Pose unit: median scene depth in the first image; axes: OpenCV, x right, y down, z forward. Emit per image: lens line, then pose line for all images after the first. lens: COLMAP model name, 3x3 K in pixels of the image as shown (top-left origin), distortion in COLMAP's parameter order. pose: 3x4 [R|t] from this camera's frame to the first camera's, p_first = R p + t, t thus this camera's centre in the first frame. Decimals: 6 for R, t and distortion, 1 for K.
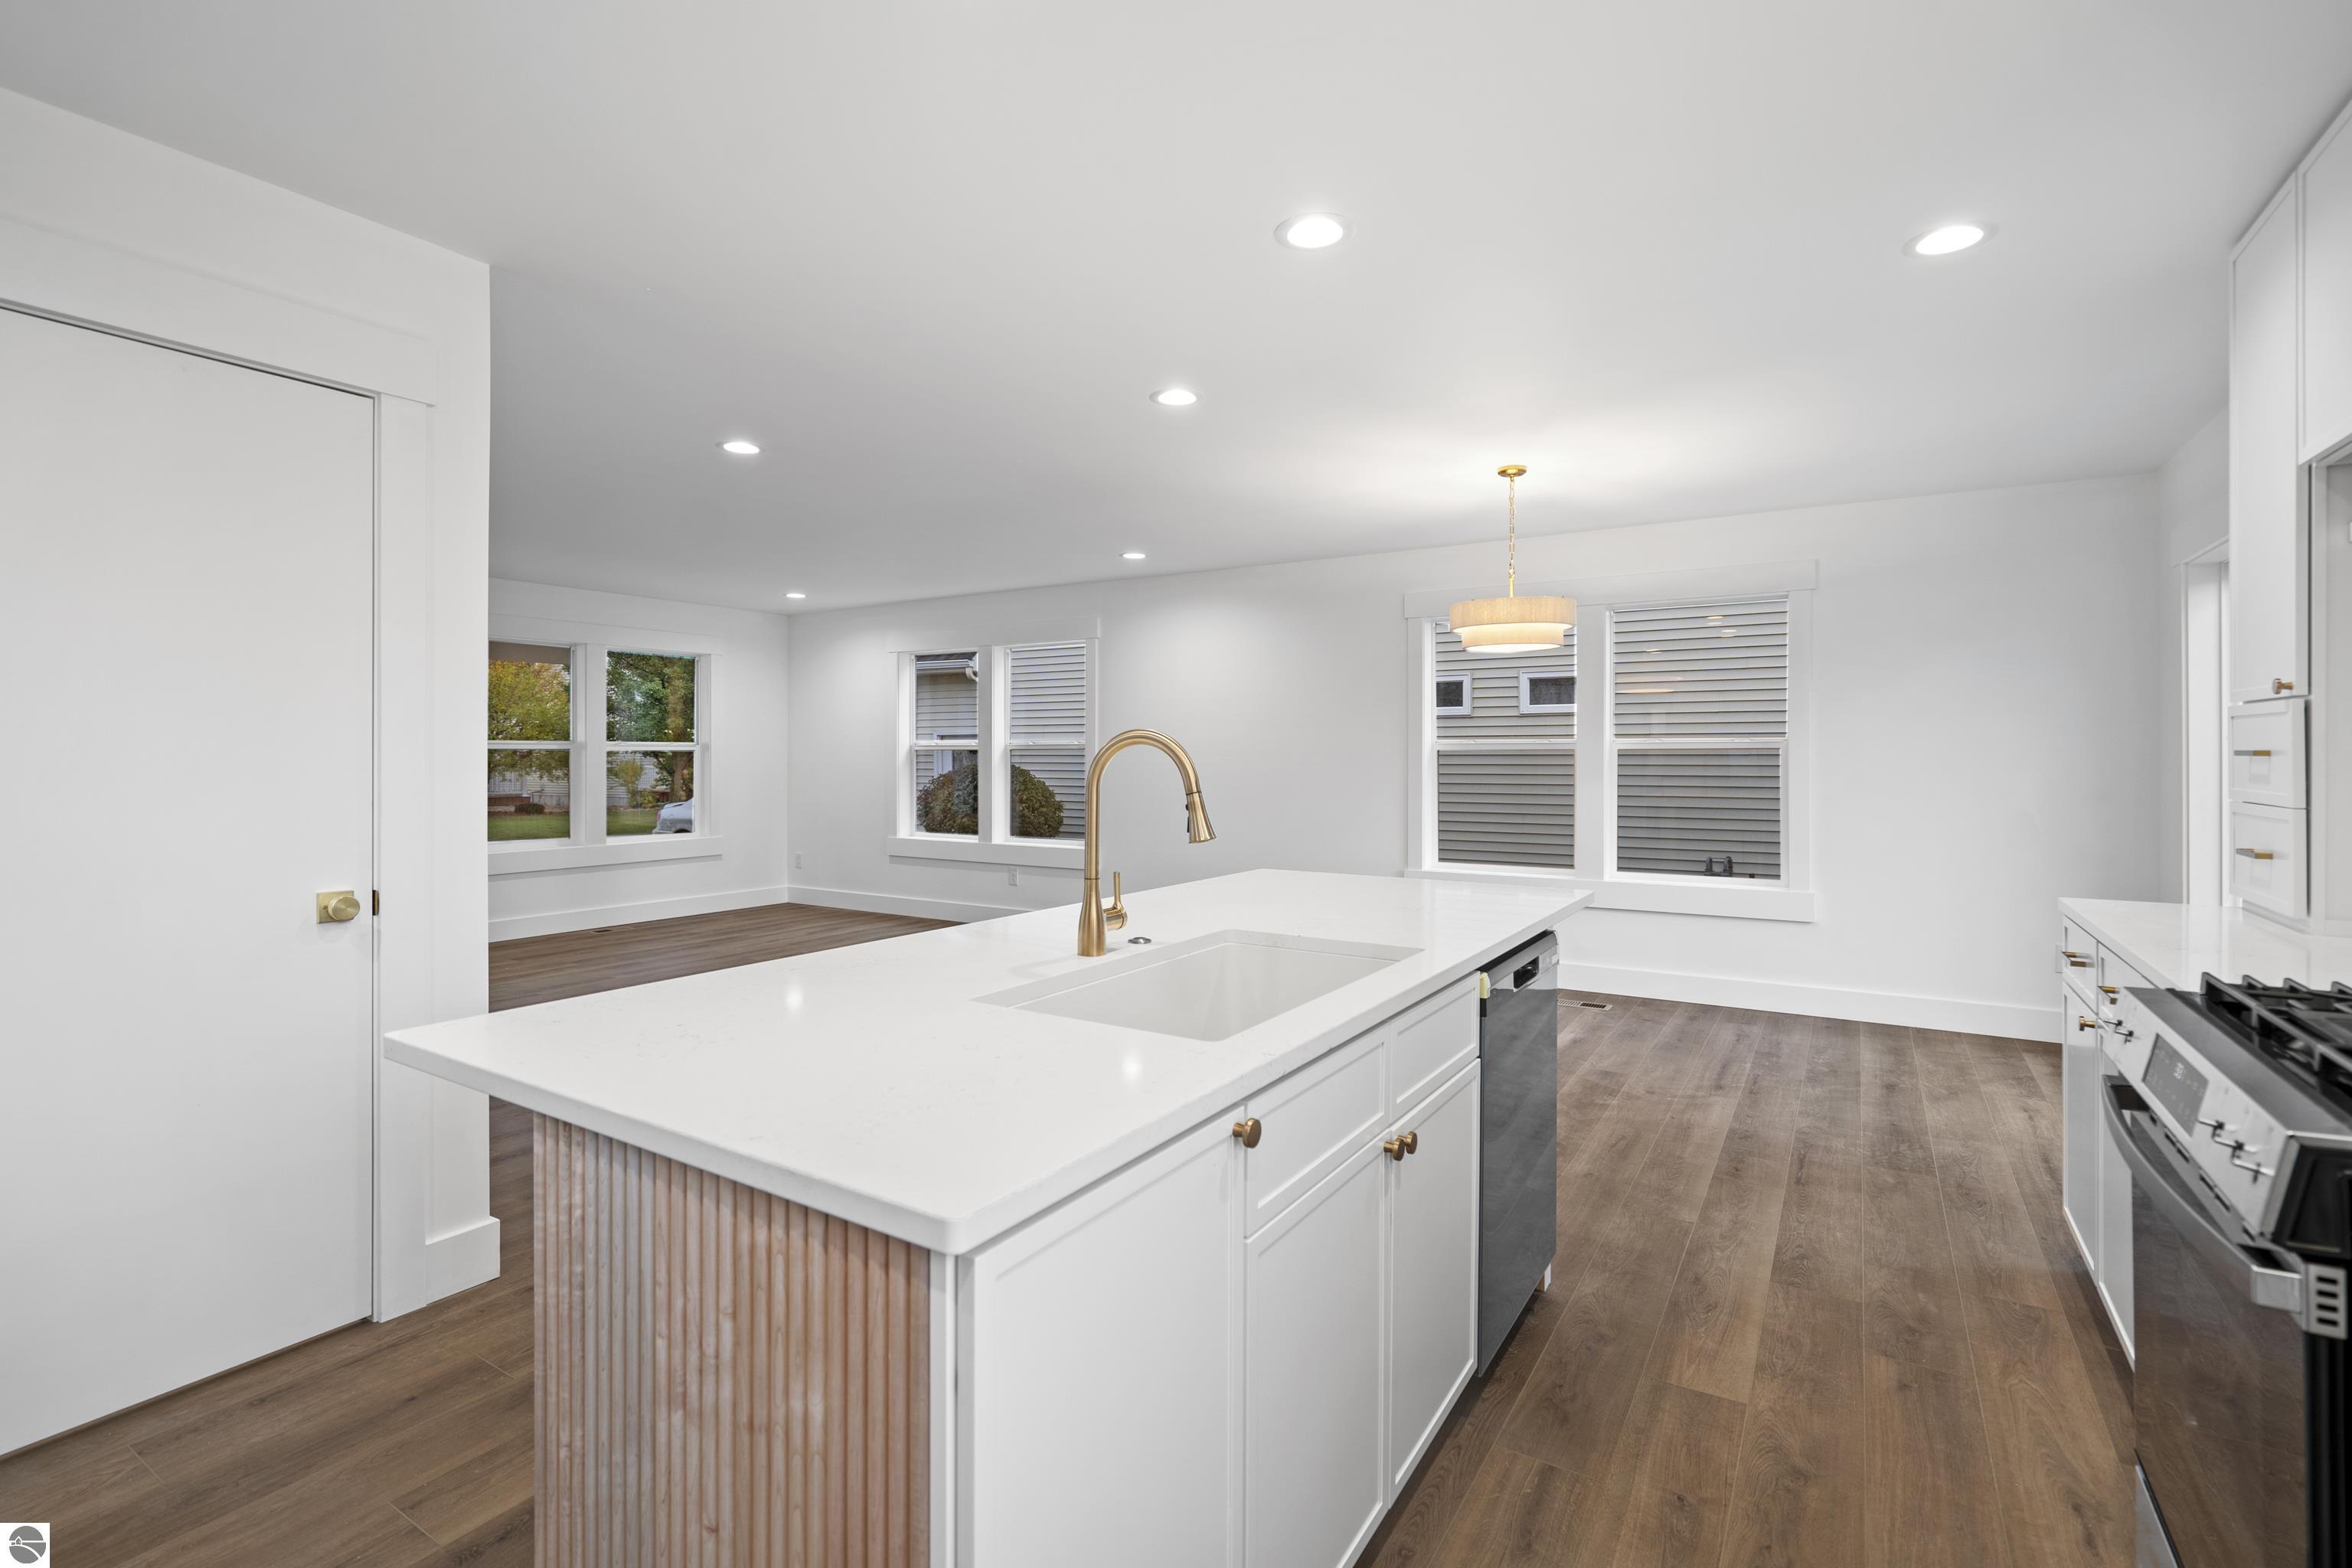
lens RADIAL K [[1073.8, 0, 1186.4], [0, 1073.8, 747.4], [0, 0, 1]] dist [-0.016933, 0.003314]
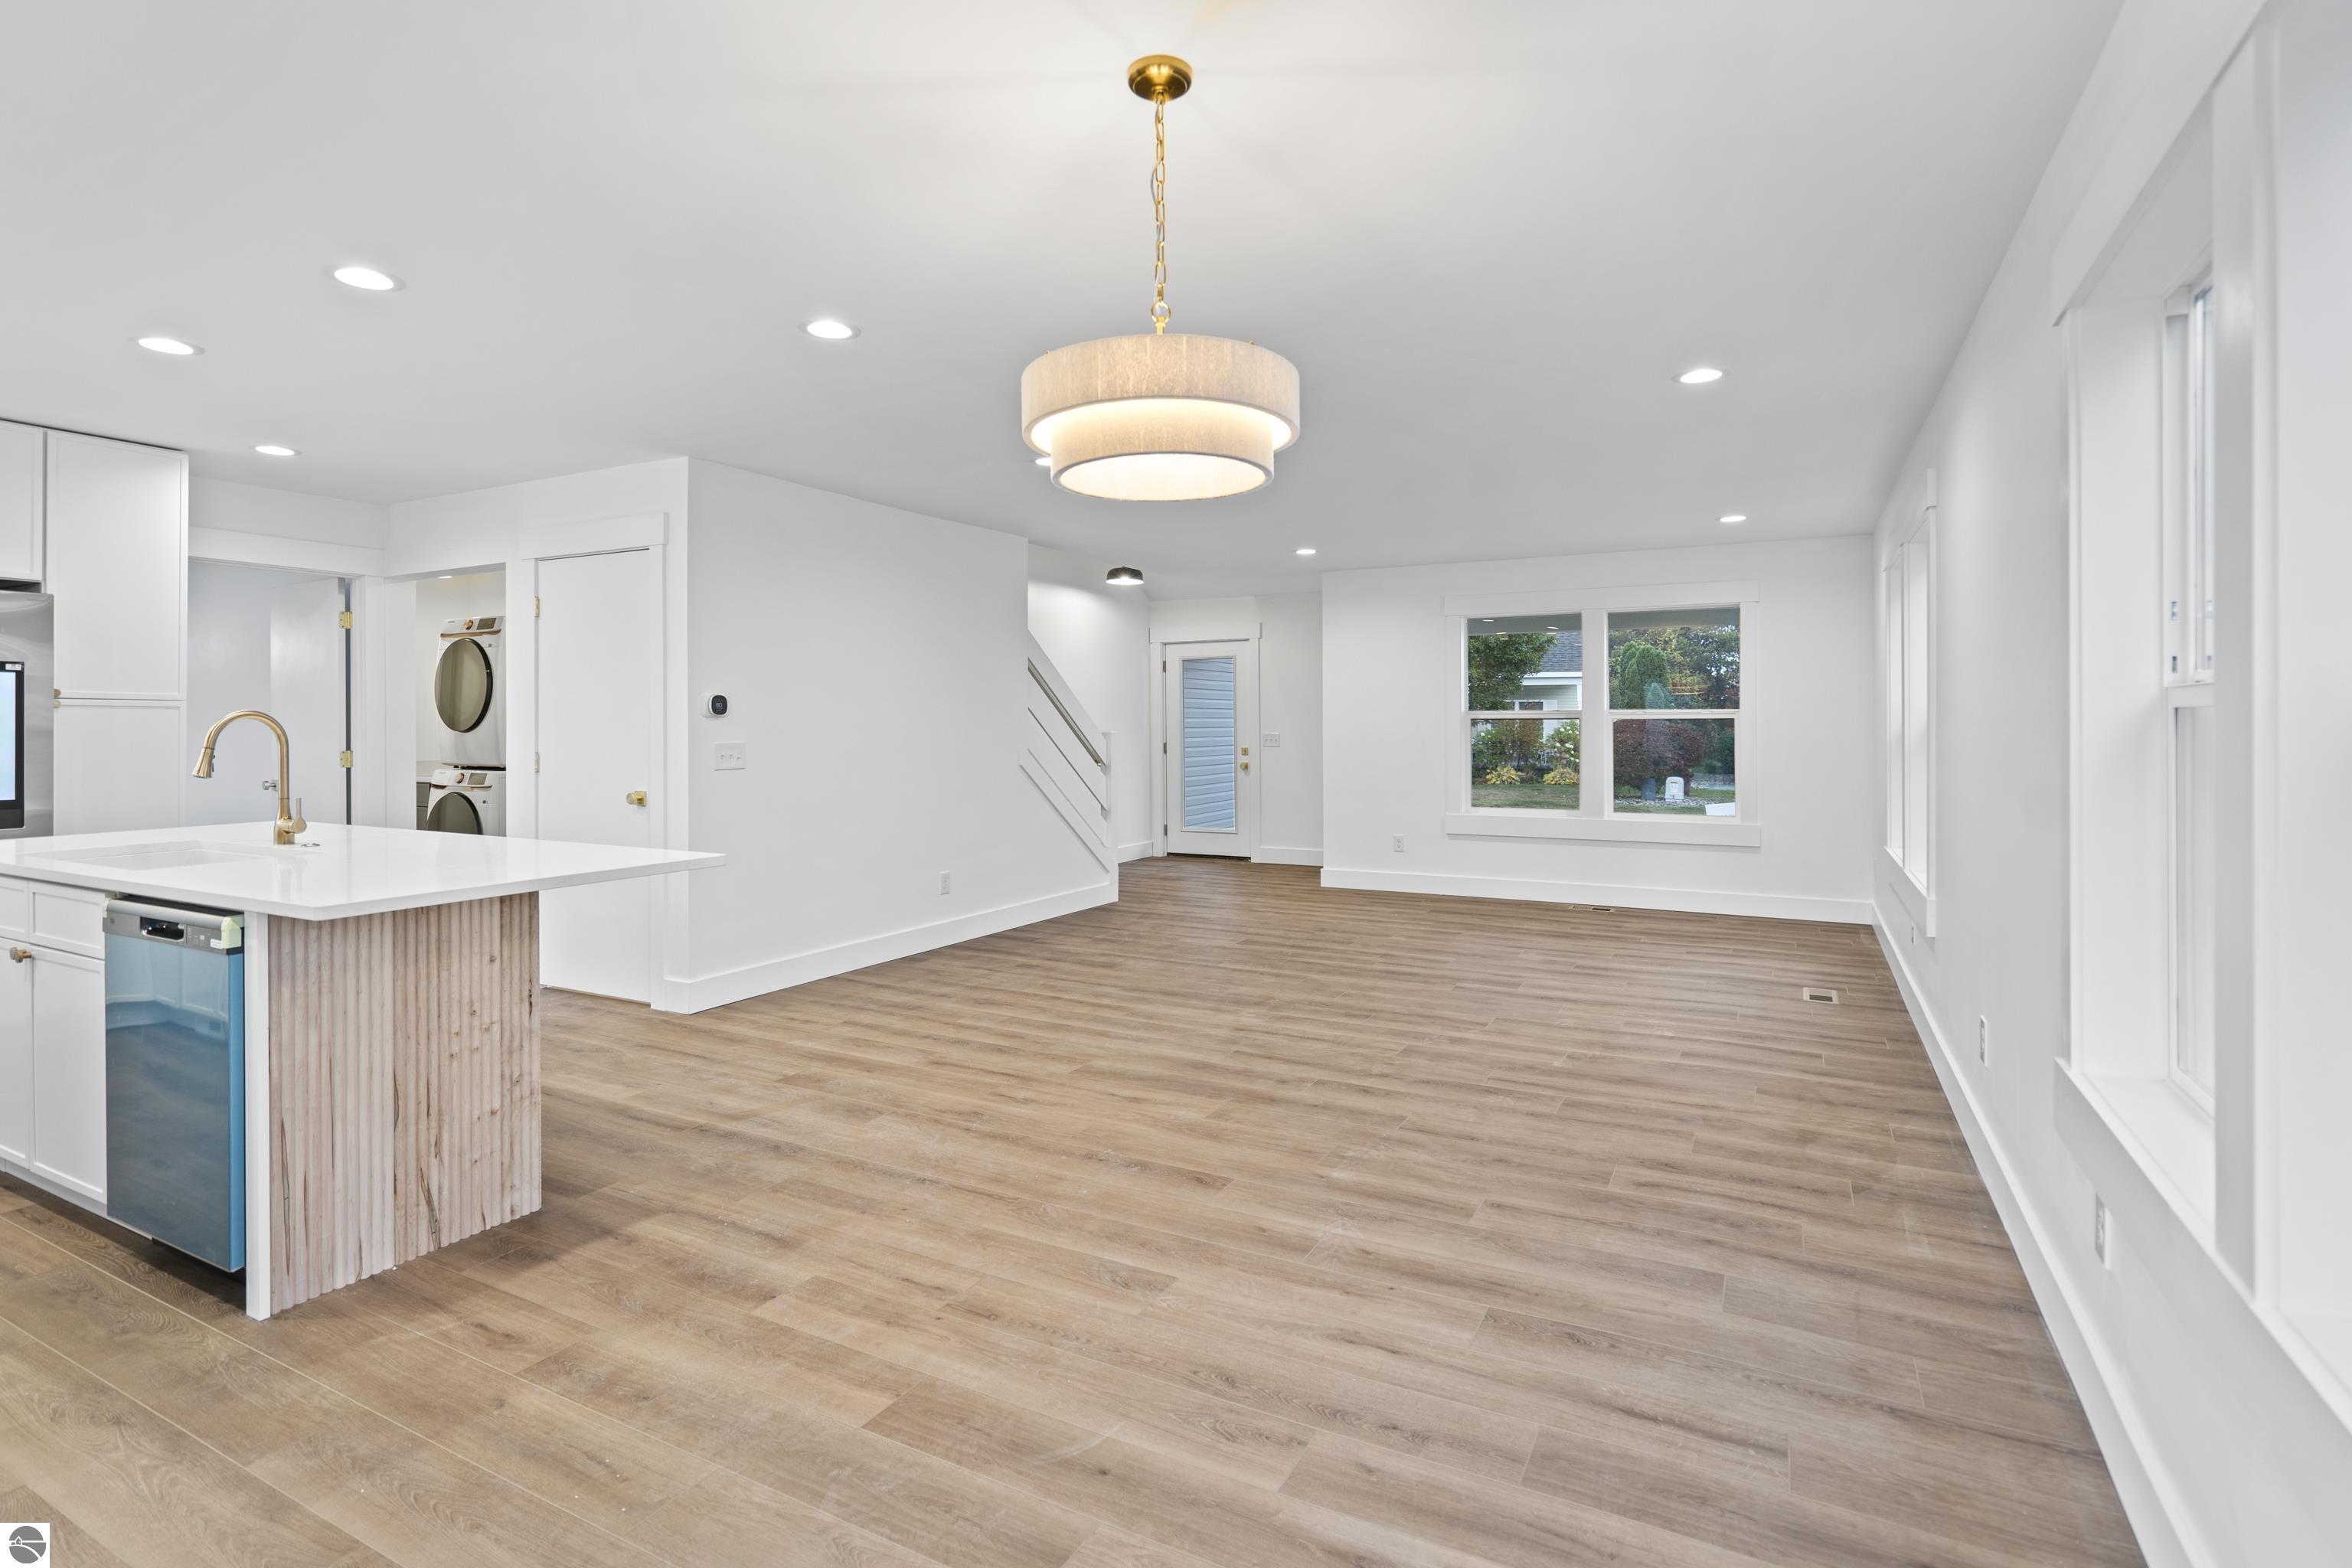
lens RADIAL K [[1138.9, 0, 1168.2], [0, 1138.9, 721.6], [0, 0, 1]] dist [0.003790, 0.001608]
pose [[0.059665, -0.004761, -0.998207, 0.916524], [0.009463, 0.999946, -0.004204, 0.009943], [0.998174, -0.009196, 0.059707, 1.164895]]
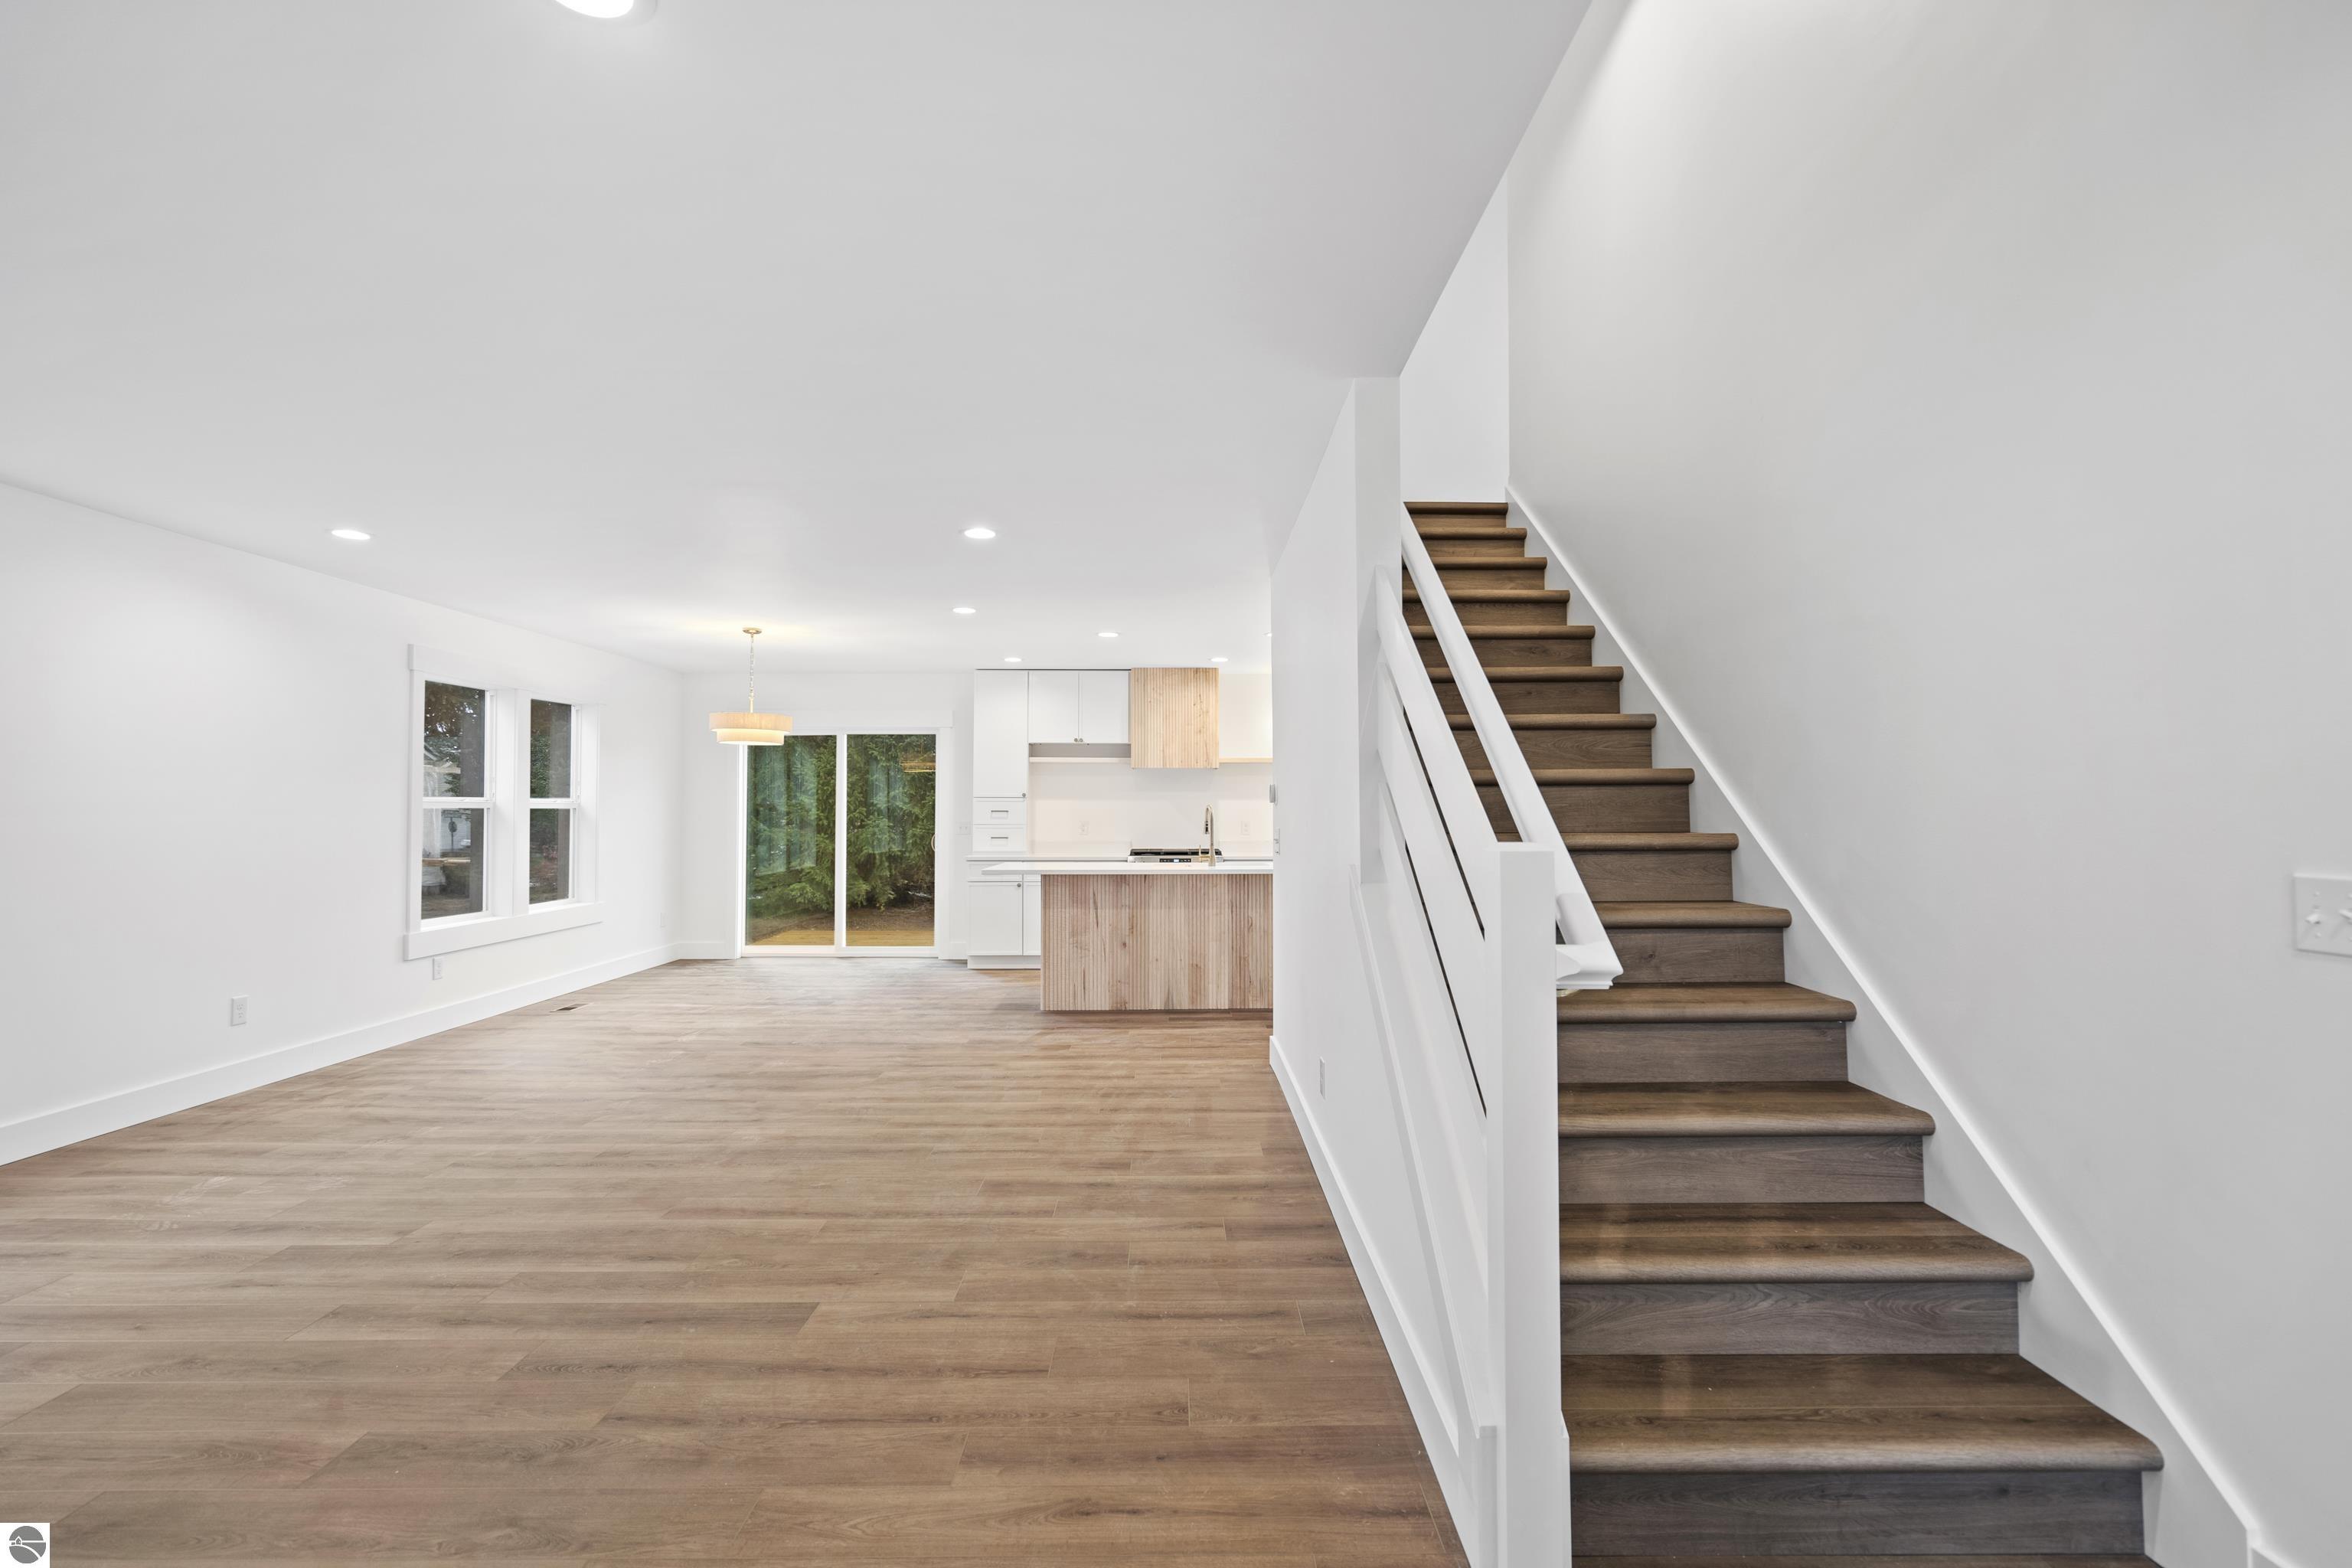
lens RADIAL K [[1073.8, 0, 1166.5], [0, 1073.8, 784.9], [0, 0, 1]] dist [-0.016933, 0.003314]
pose [[-0.523032, 0.016649, 0.852150, -1.611958], [-0.008056, 0.999668, -0.024475, -0.000414], [-0.852275, -0.019667, -0.522725, 1.559066]]
